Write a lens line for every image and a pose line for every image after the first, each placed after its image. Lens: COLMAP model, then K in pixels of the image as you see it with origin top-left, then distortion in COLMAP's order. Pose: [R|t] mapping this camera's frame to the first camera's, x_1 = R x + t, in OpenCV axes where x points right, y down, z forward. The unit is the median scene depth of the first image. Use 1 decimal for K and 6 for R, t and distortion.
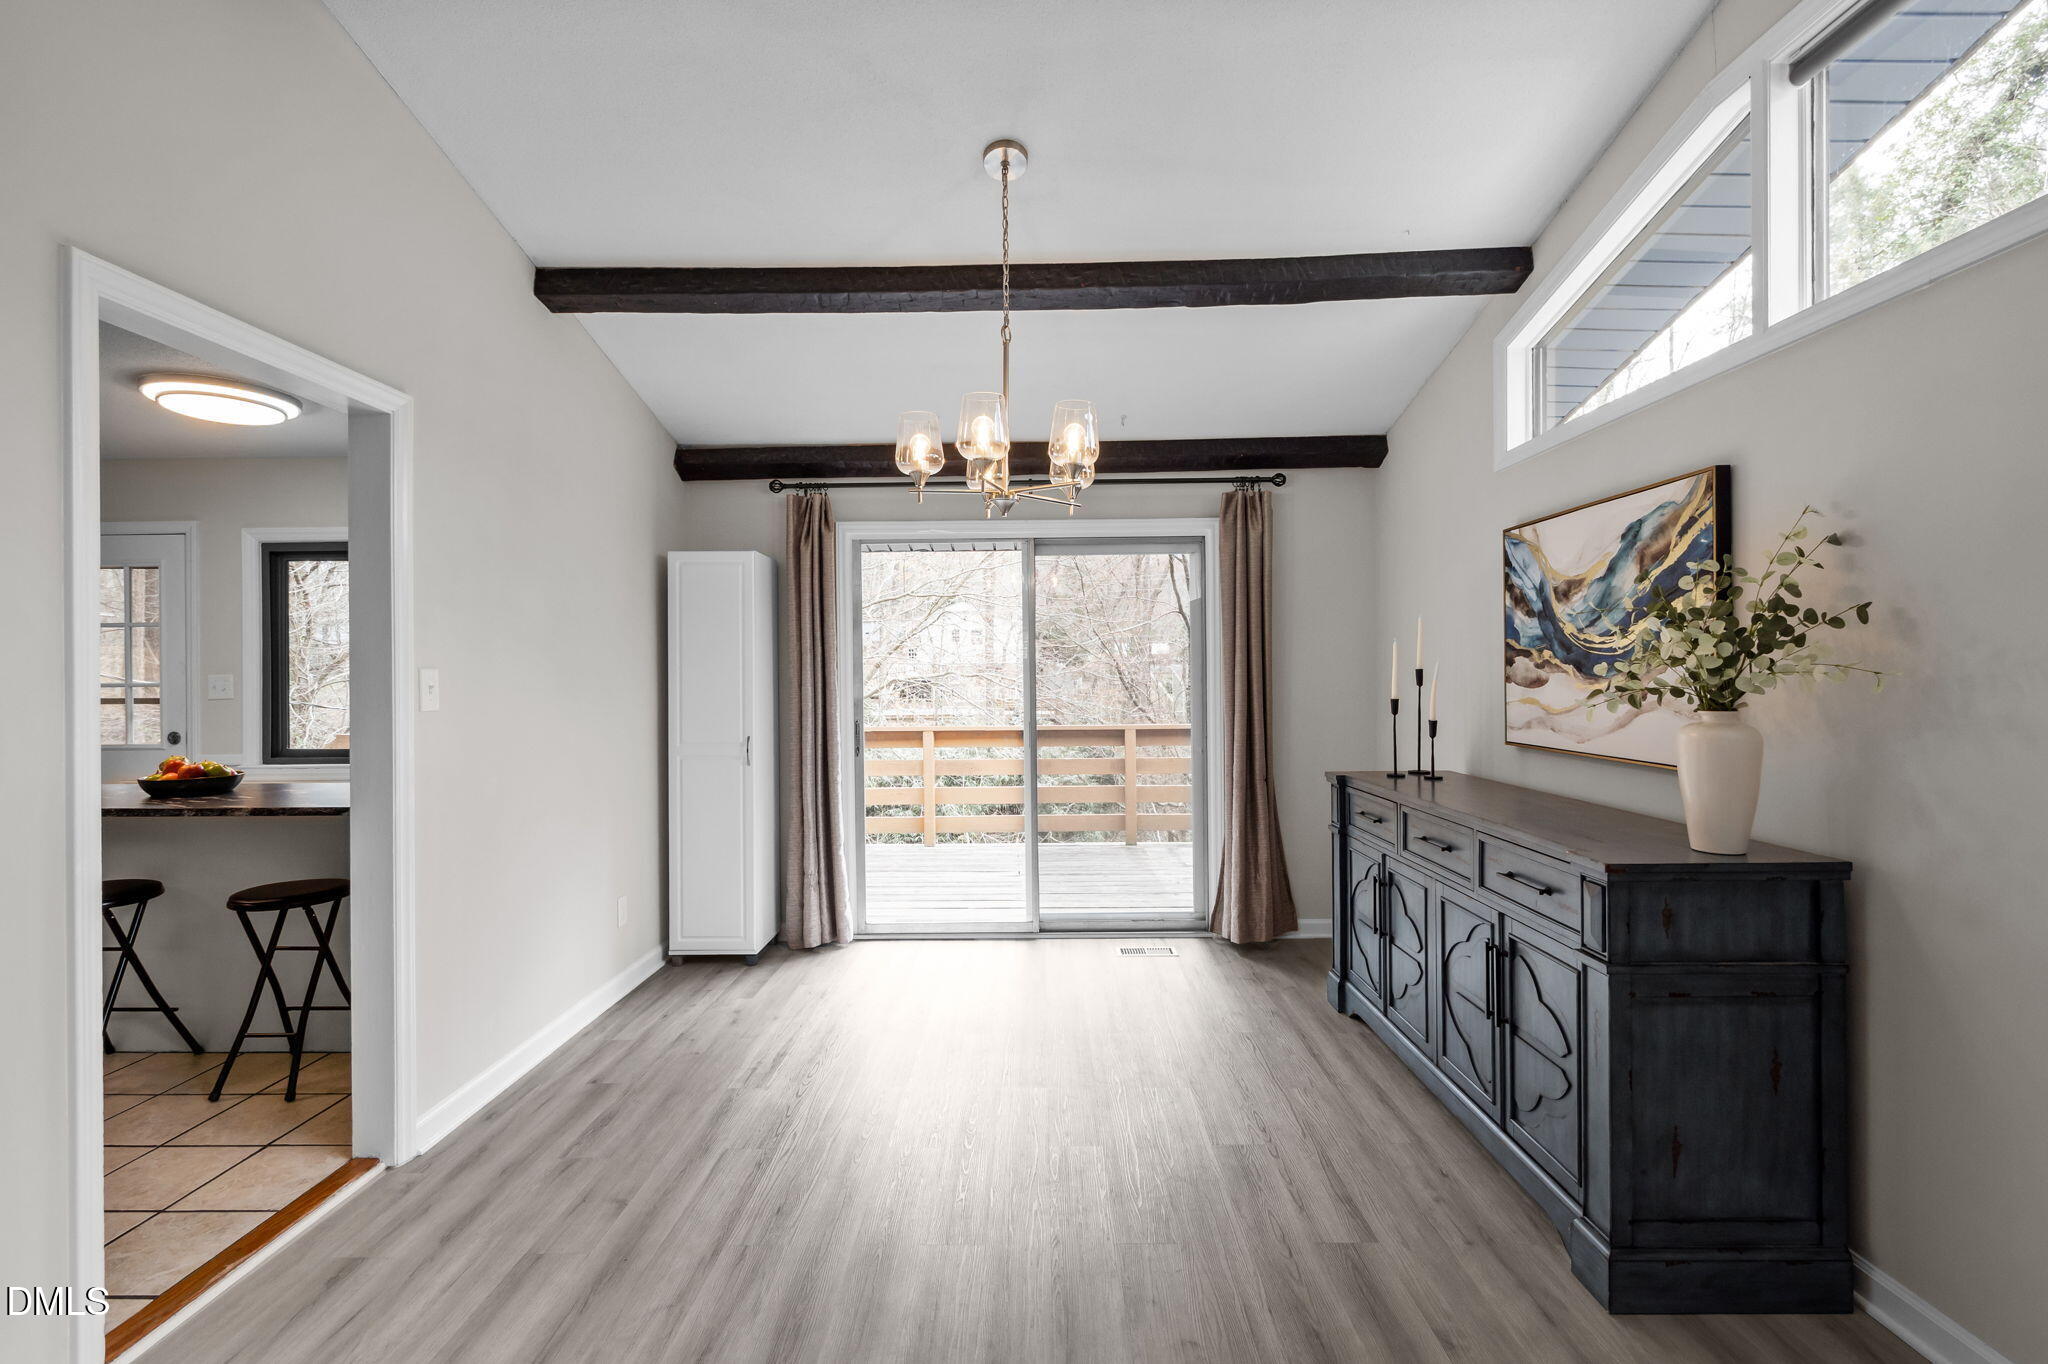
lens RADIAL K [[893.5, 0, 1023.7], [0, 893.5, 679.9], [0, 0, 1]] dist [-0.000079, -0.000181]
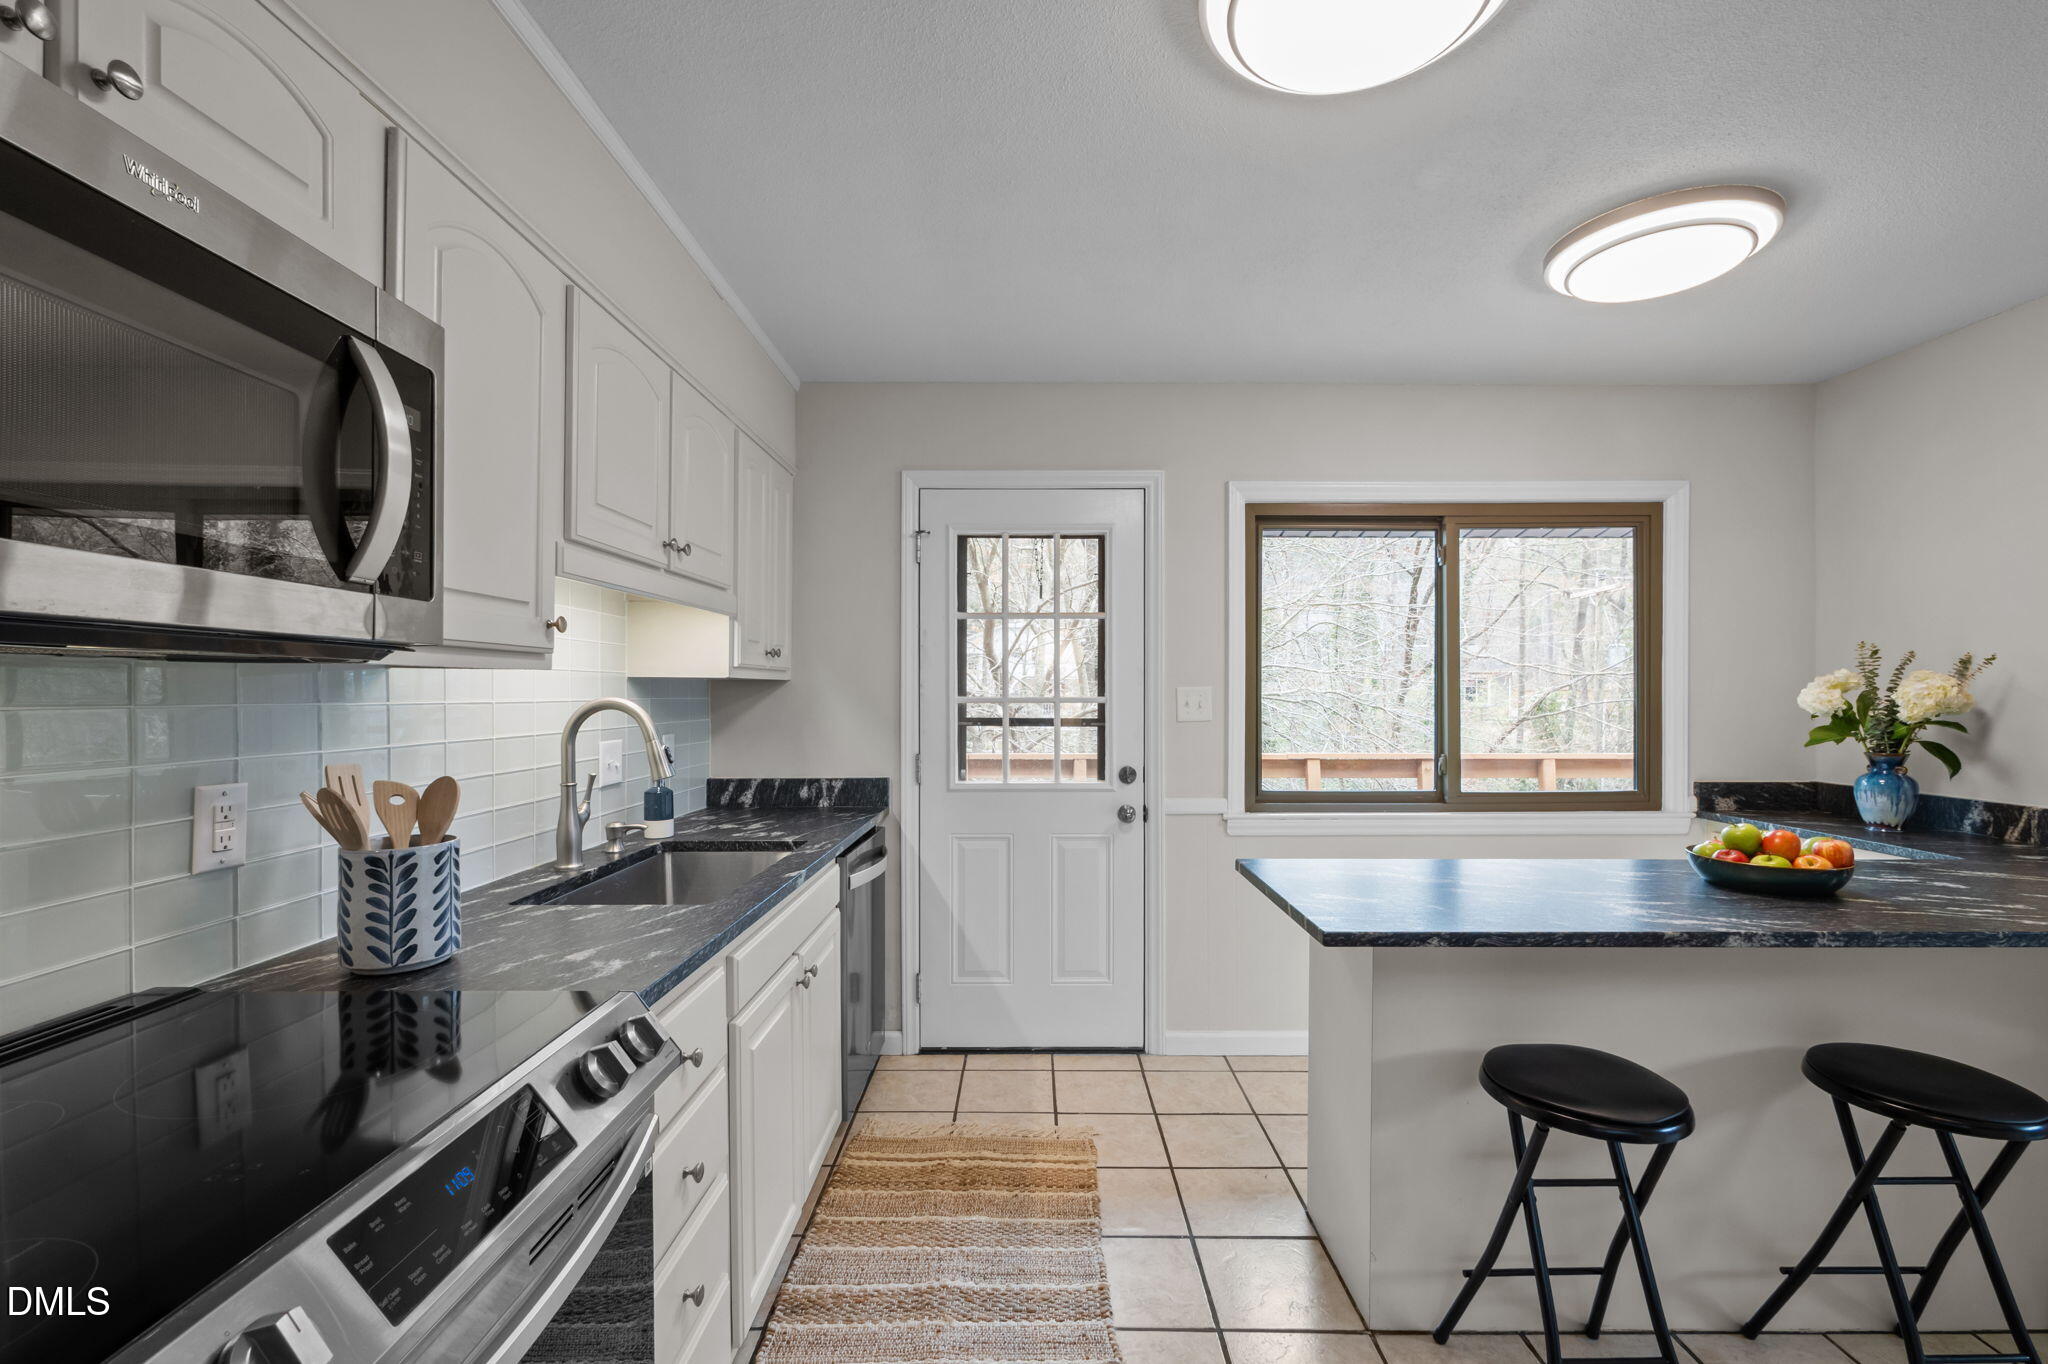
lens RADIAL K [[895.8, 0, 1018.9], [0, 895.8, 704.4], [0, 0, 1]] dist [-0.034361, -0.000118]
pose [[0.999941, 0.010291, -0.003601, -1.827253], [-0.010267, 0.999926, 0.006569, 0.009471], [0.003669, -0.006531, 0.999972, 0.501483]]
